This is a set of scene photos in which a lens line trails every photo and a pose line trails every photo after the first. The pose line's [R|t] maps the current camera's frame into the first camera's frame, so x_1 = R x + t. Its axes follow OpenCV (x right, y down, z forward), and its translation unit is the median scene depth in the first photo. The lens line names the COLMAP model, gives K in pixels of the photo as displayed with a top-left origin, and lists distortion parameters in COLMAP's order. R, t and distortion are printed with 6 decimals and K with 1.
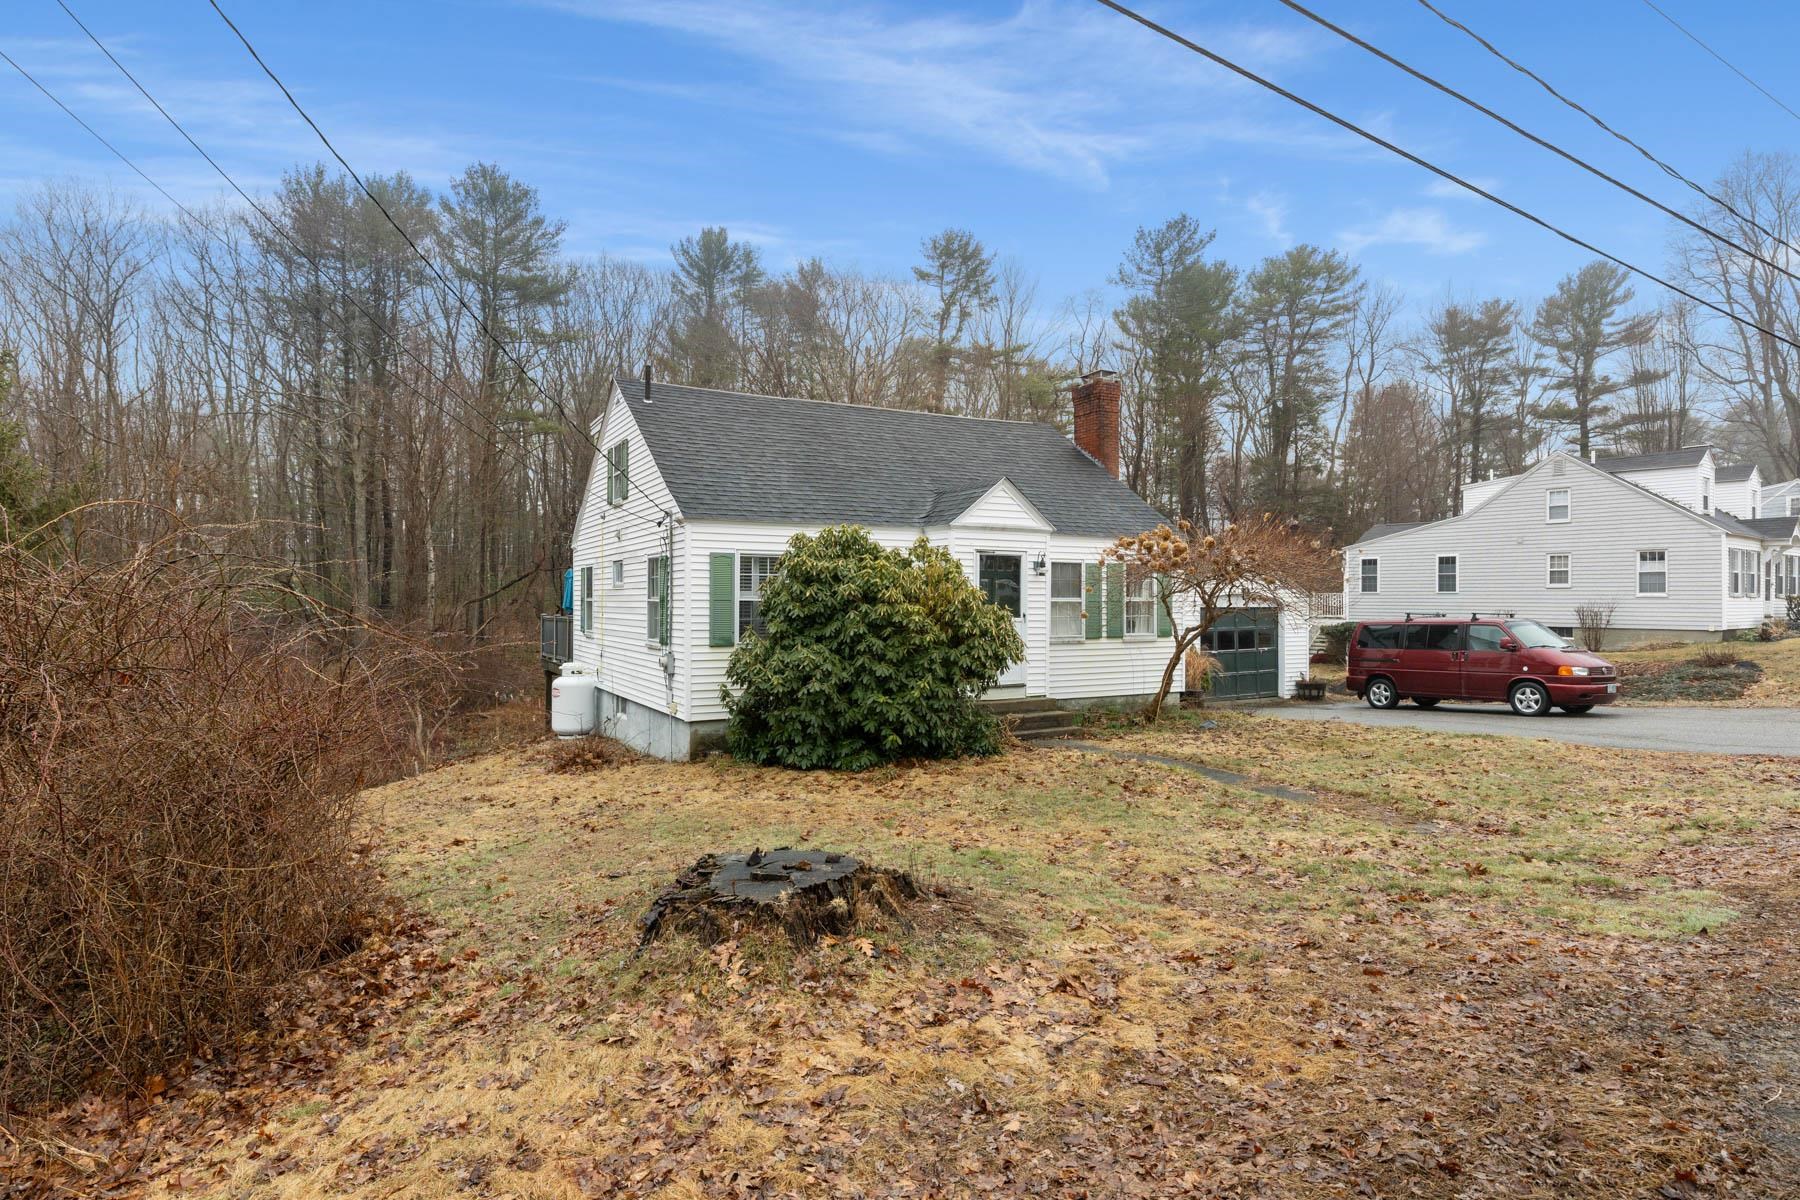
lens RADIAL K [[943.1, 0, 900.1], [0, 943.1, 601.0], [0, 0, 1]] dist [0.002566, -0.000646]
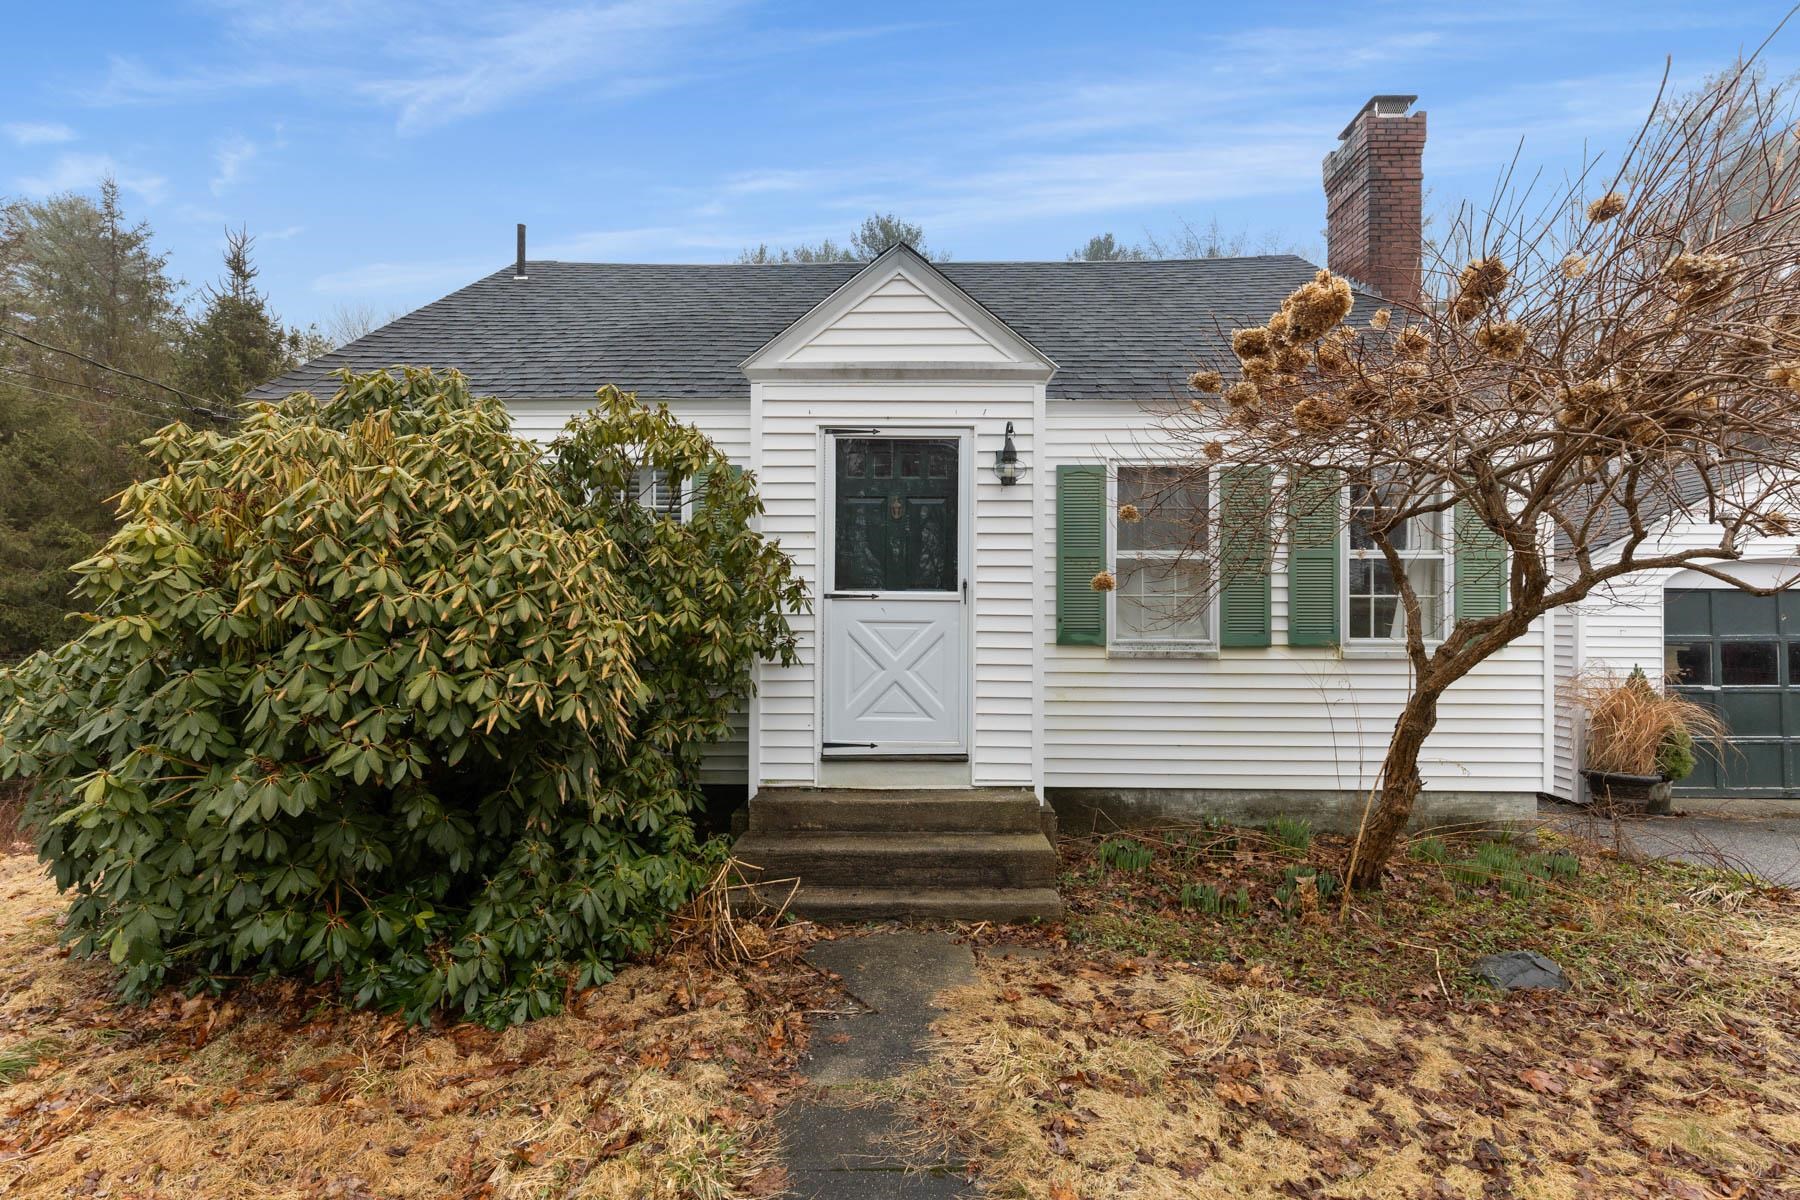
lens RADIAL K [[822.9, 0, 897.4], [0, 822.9, 602.4], [0, 0, 1]] dist [0.002726, -0.000058]
pose [[0.867324, -0.000392, -0.497744, 0.054247], [-0.003640, 0.999968, -0.007130, 0.004859], [0.497731, 0.007995, 0.867295, 0.130672]]
